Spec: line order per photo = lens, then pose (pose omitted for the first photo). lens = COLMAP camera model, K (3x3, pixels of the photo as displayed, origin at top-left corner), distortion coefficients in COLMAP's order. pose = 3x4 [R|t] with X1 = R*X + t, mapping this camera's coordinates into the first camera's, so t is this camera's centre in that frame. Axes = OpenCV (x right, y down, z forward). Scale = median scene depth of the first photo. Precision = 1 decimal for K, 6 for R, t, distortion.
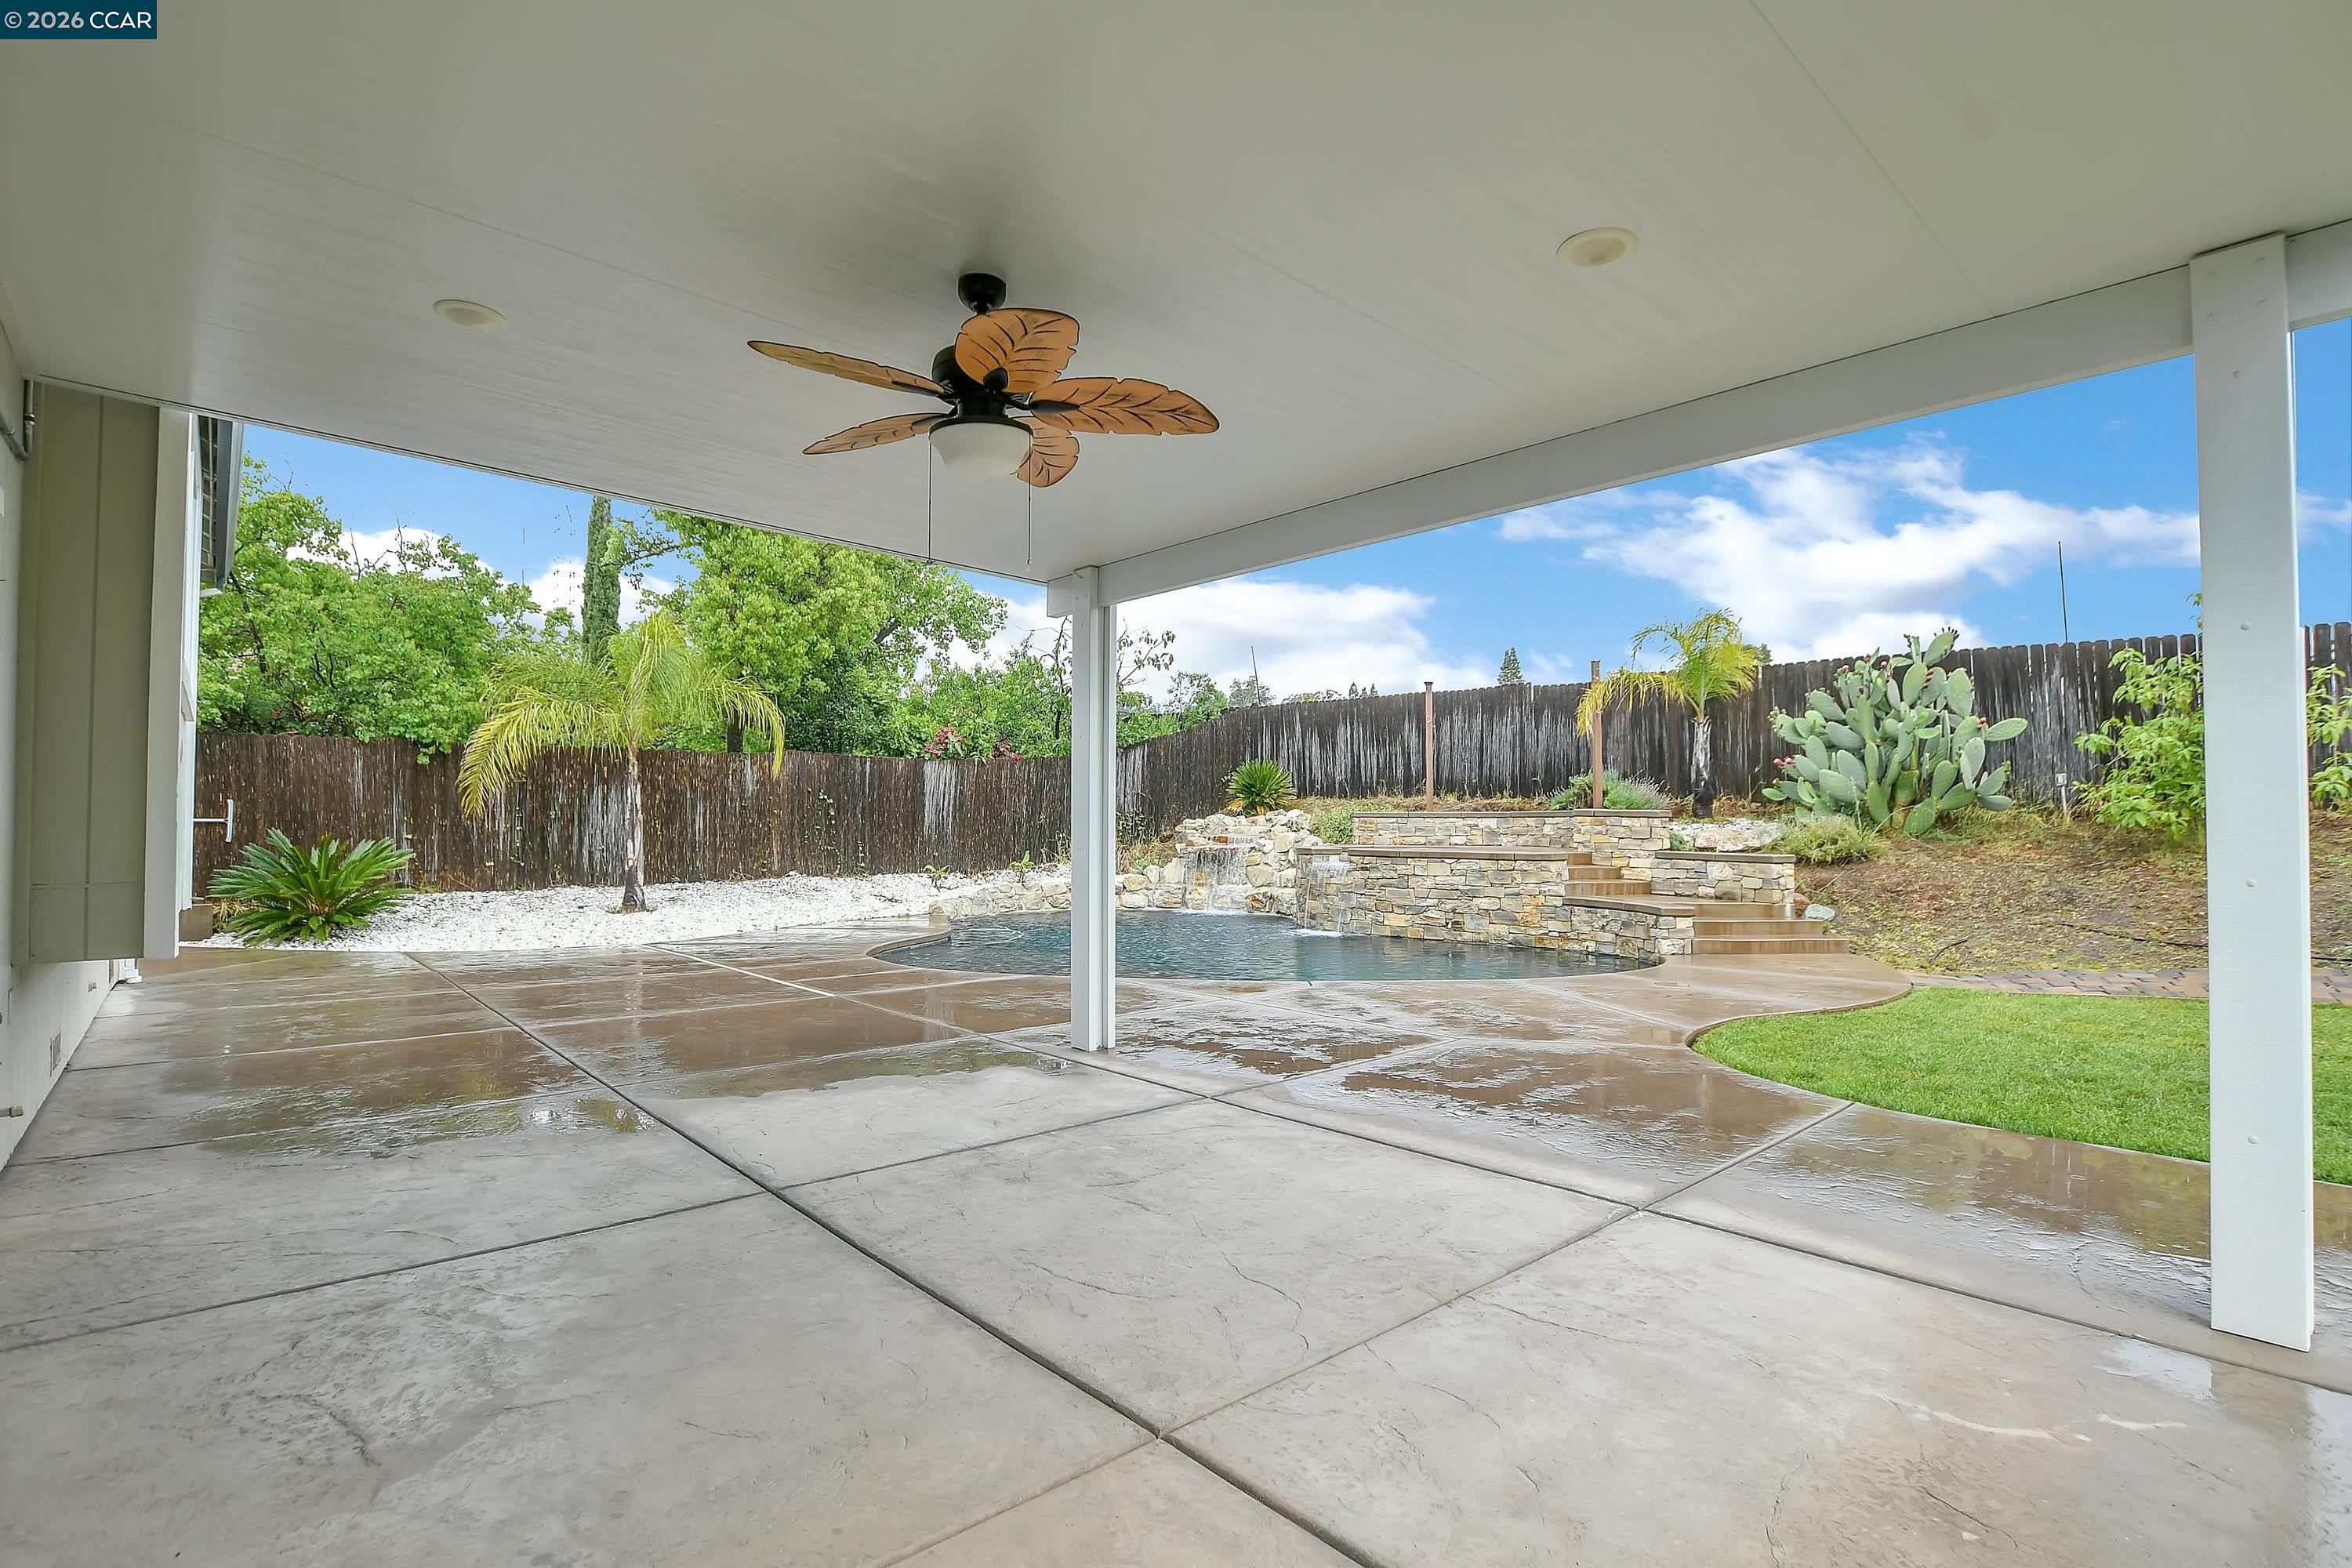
lens RADIAL K [[1117.2, 0, 1156.2], [0, 1117.2, 800.9], [0, 0, 1]] dist [-0.030829, 0.004787]
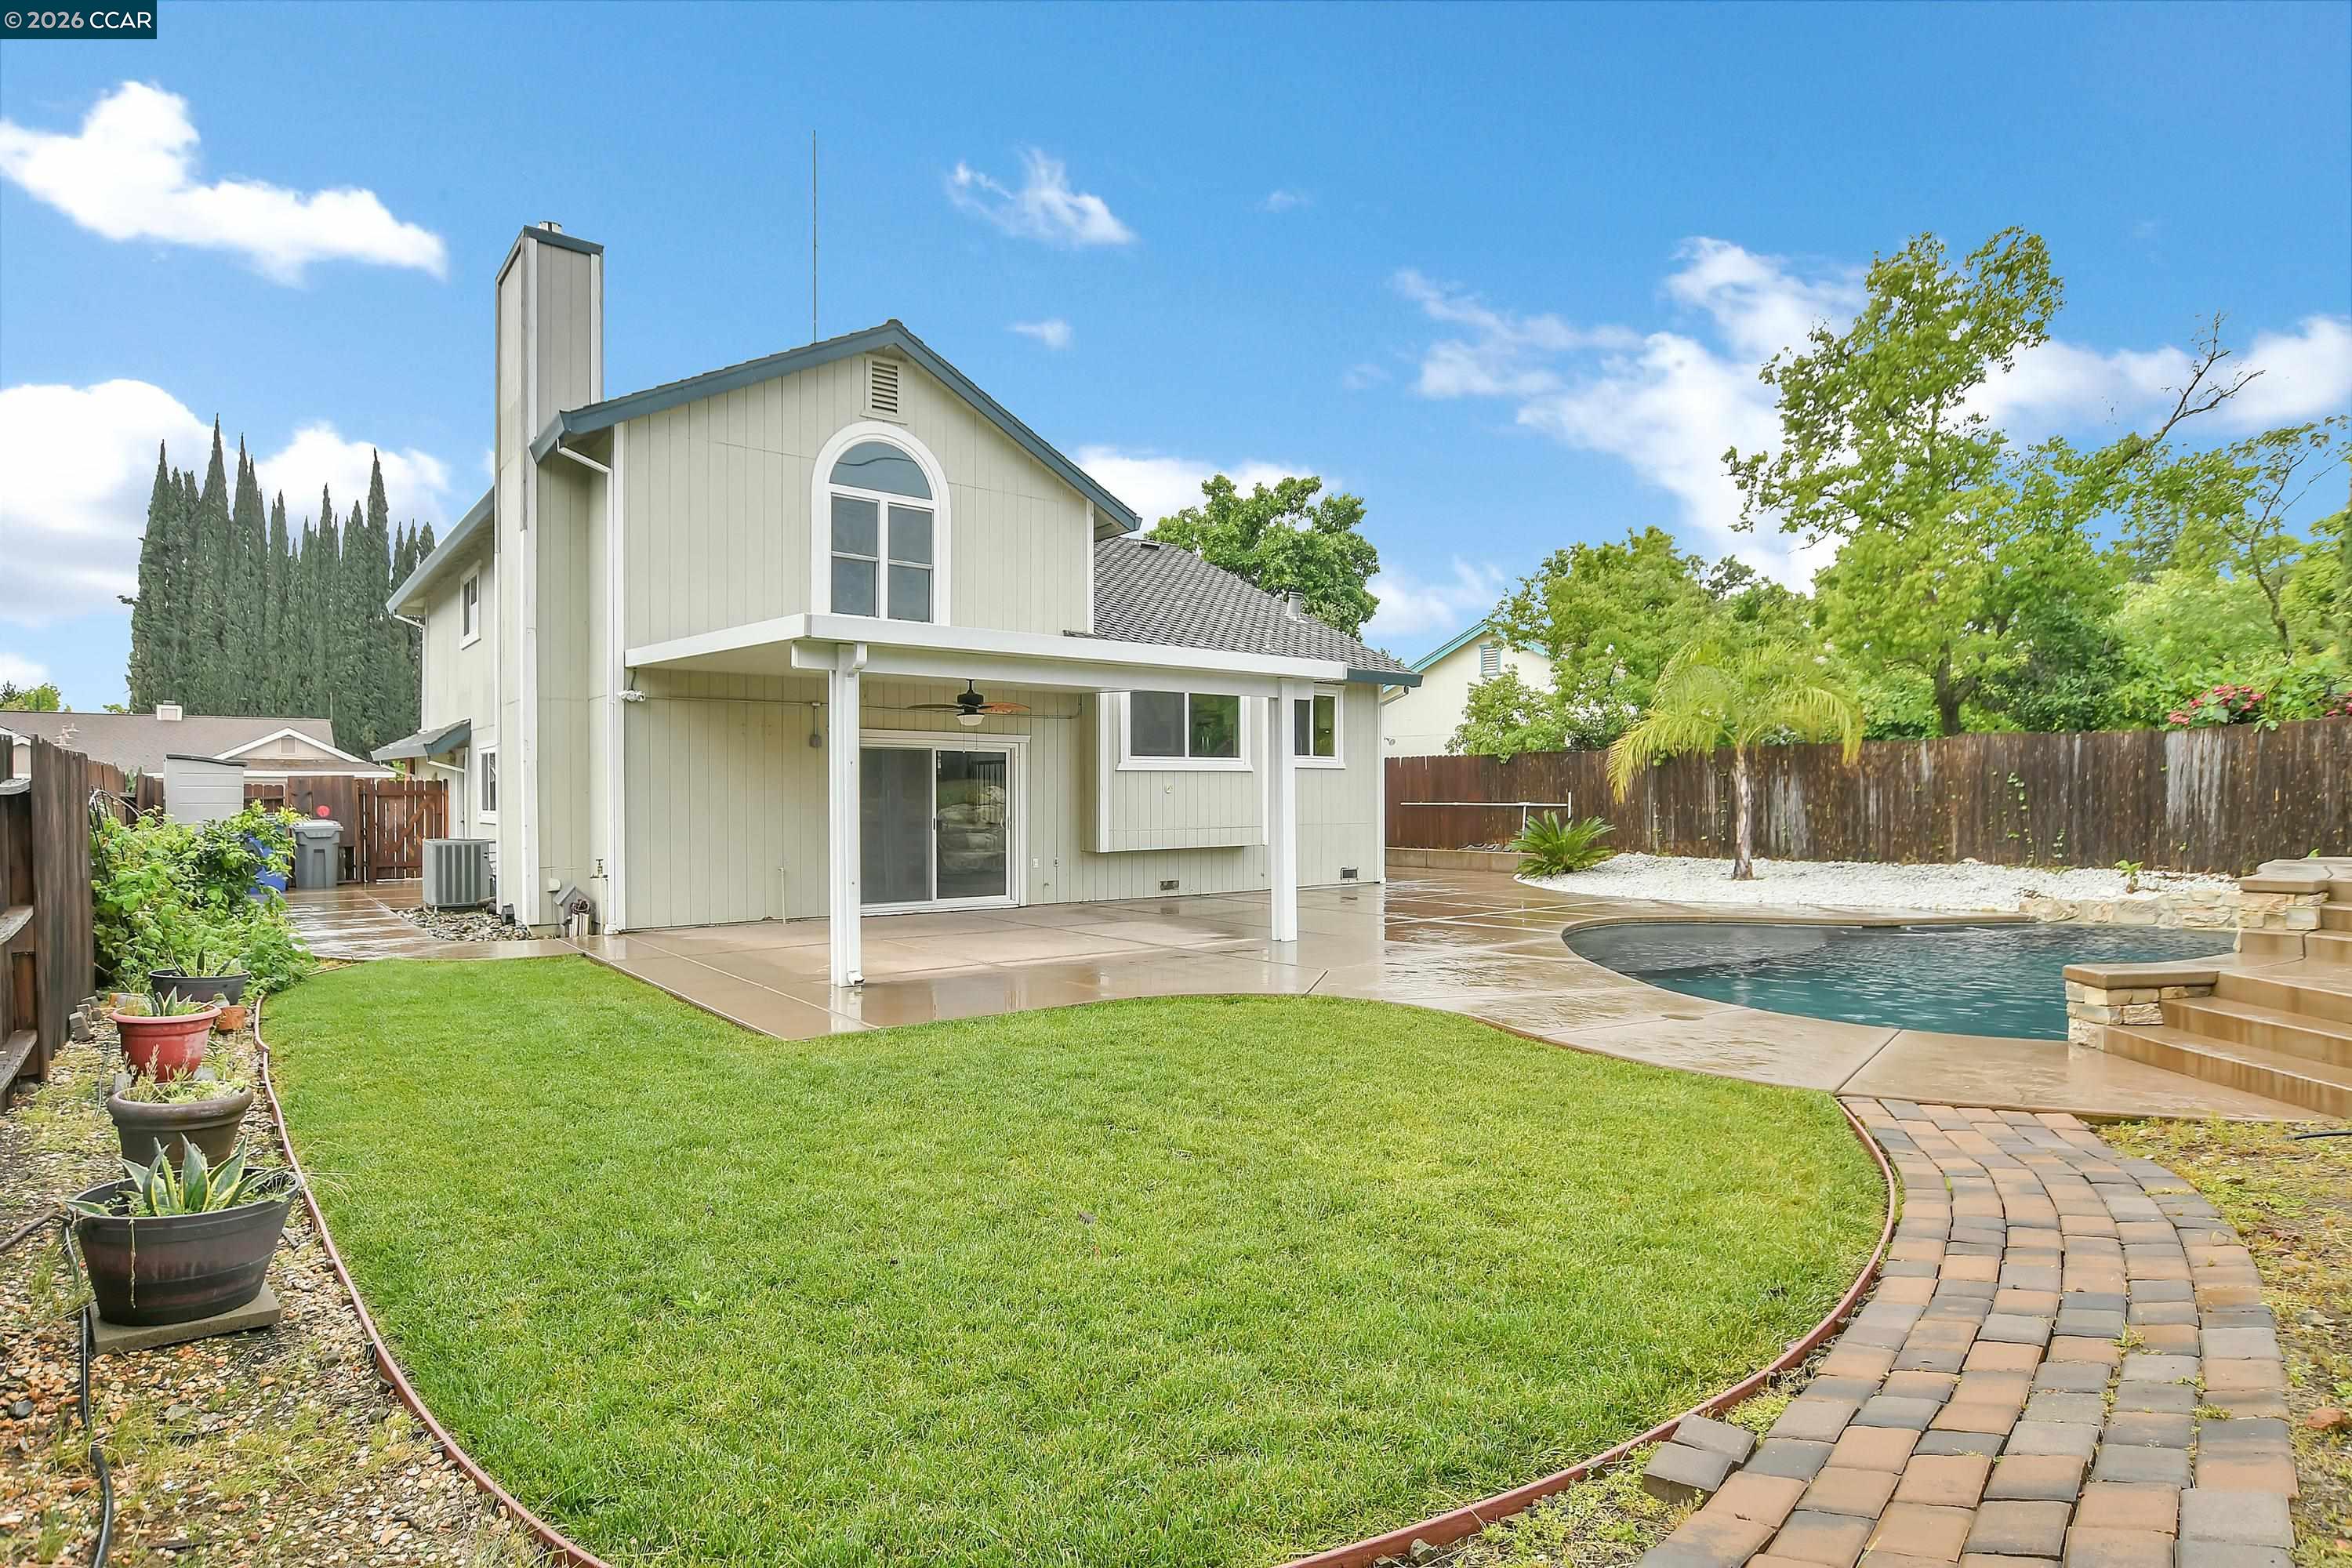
lens RADIAL K [[1223.0, 0, 1153.3], [0, 1223.0, 798.2], [0, 0, 1]] dist [-0.016331, -0.000830]
pose [[-0.035644, 0.001068, -0.999364, 0.762031], [0.021951, 0.999759, 0.000286, -0.004955], [0.999123, -0.021927, -0.035659, 0.333129]]
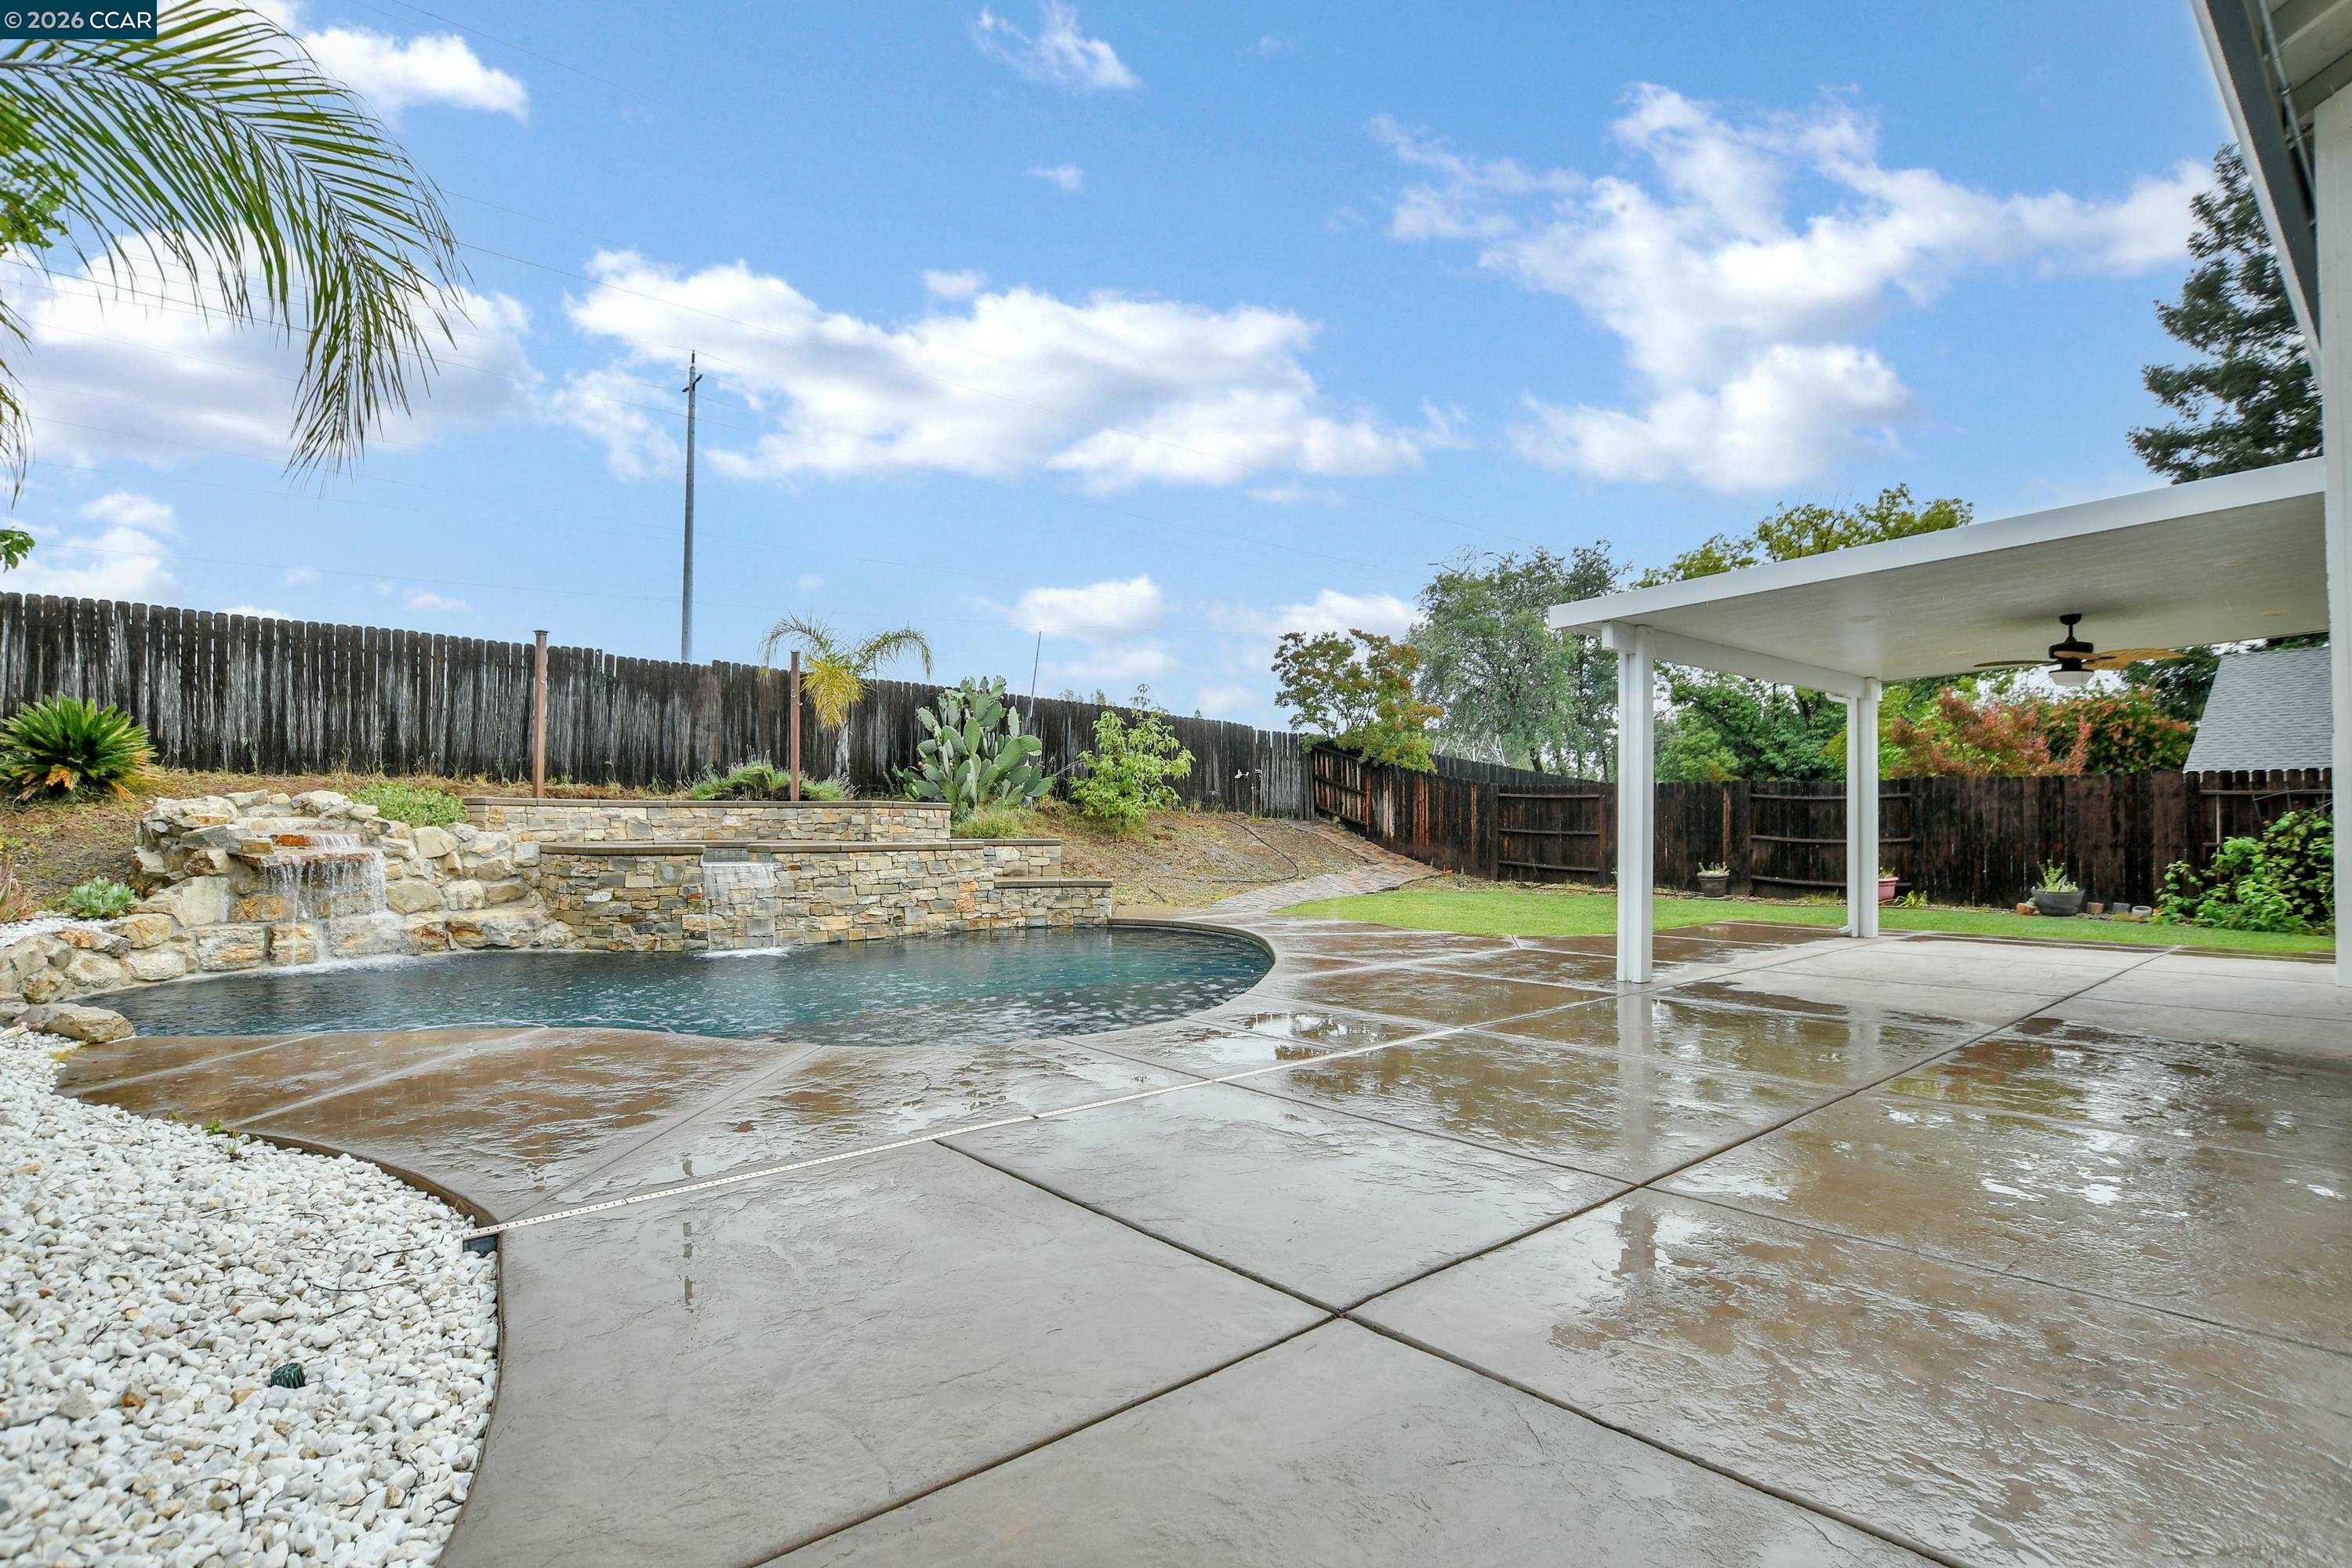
lens RADIAL K [[1117.2, 0, 1152.5], [0, 1117.2, 798.6], [0, 0, 1]] dist [-0.030829, 0.004787]
pose [[0.028582, 0.016009, 0.999463, -0.552530], [-0.022148, 0.999636, -0.015378, 0.012913], [-0.999346, -0.021696, 0.028926, 0.600735]]
